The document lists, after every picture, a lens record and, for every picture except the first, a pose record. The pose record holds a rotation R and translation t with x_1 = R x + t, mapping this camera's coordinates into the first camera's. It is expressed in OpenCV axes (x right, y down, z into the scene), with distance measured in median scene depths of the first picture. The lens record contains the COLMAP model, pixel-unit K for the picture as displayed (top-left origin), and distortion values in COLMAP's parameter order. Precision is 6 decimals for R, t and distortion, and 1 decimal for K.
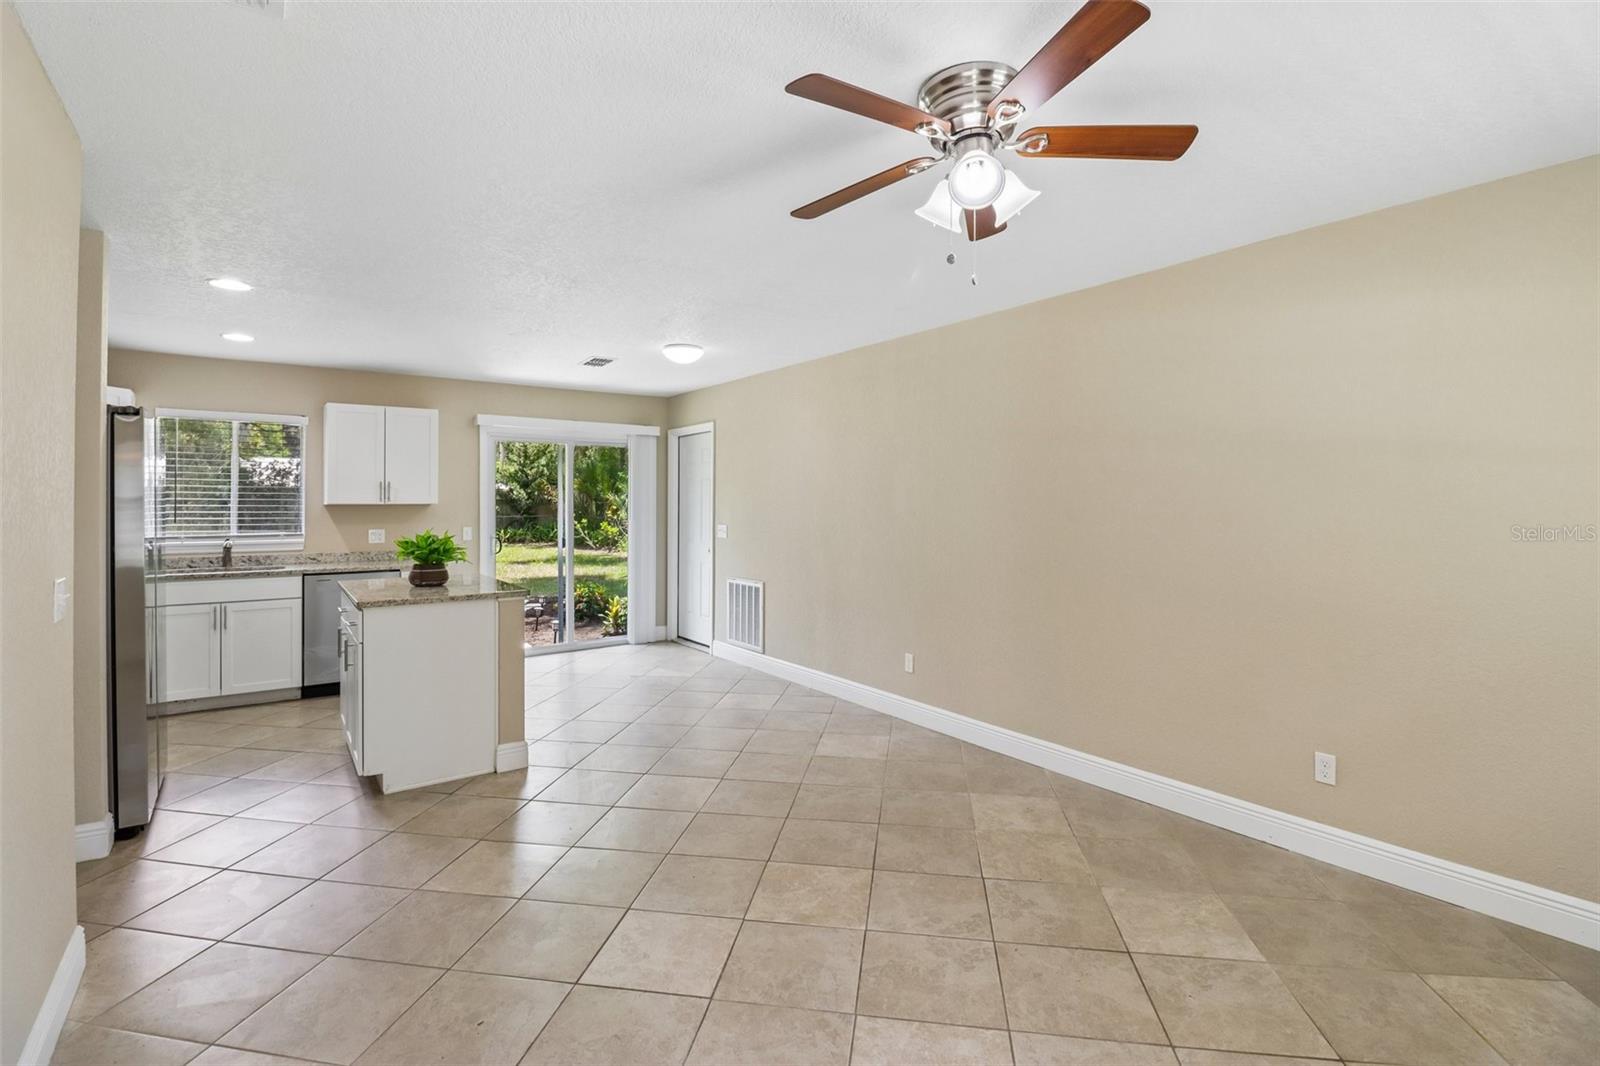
lens RADIAL K [[741.3, 0, 800.1], [0, 741.3, 499.8], [0, 0, 1]] dist [0.003718, -0.015083]
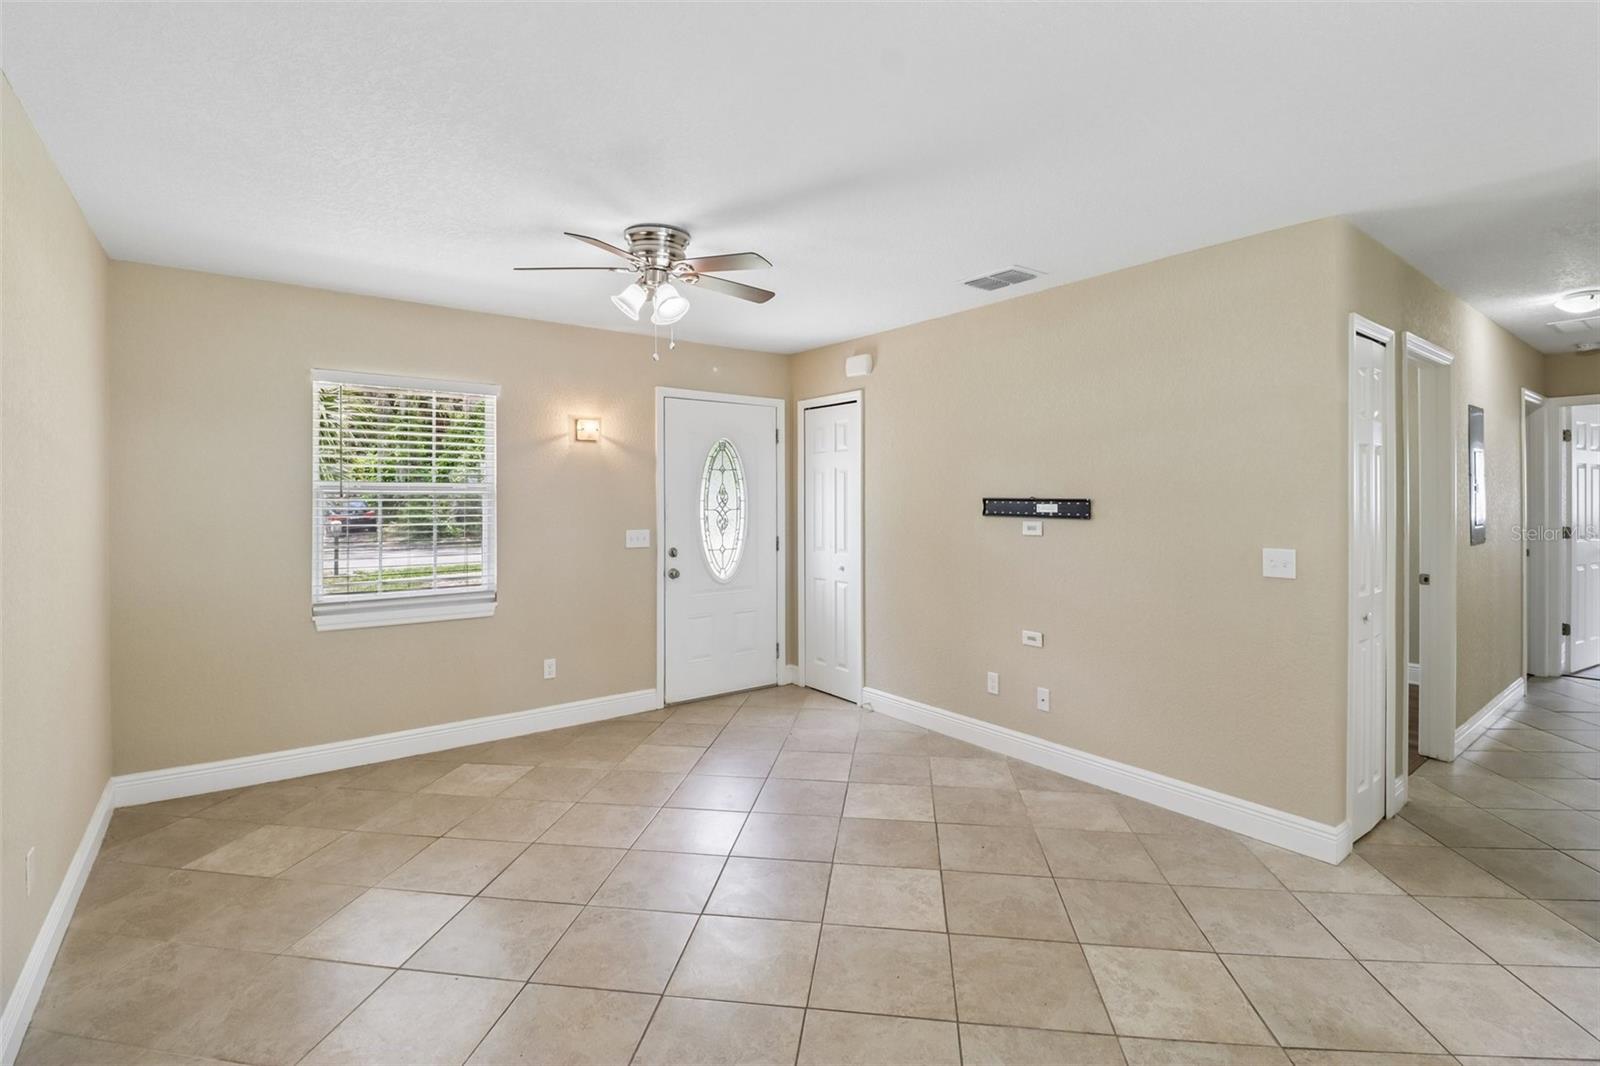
lens RADIAL K [[741.3, 0, 800.1], [0, 741.3, 499.8], [0, 0, 1]] dist [0.003718, -0.015083]
pose [[-0.999741, 0.003137, -0.022540, -0.011354], [0.003167, 0.999994, -0.001298, 0.003324], [0.022536, -0.001369, -0.999745, 0.840513]]
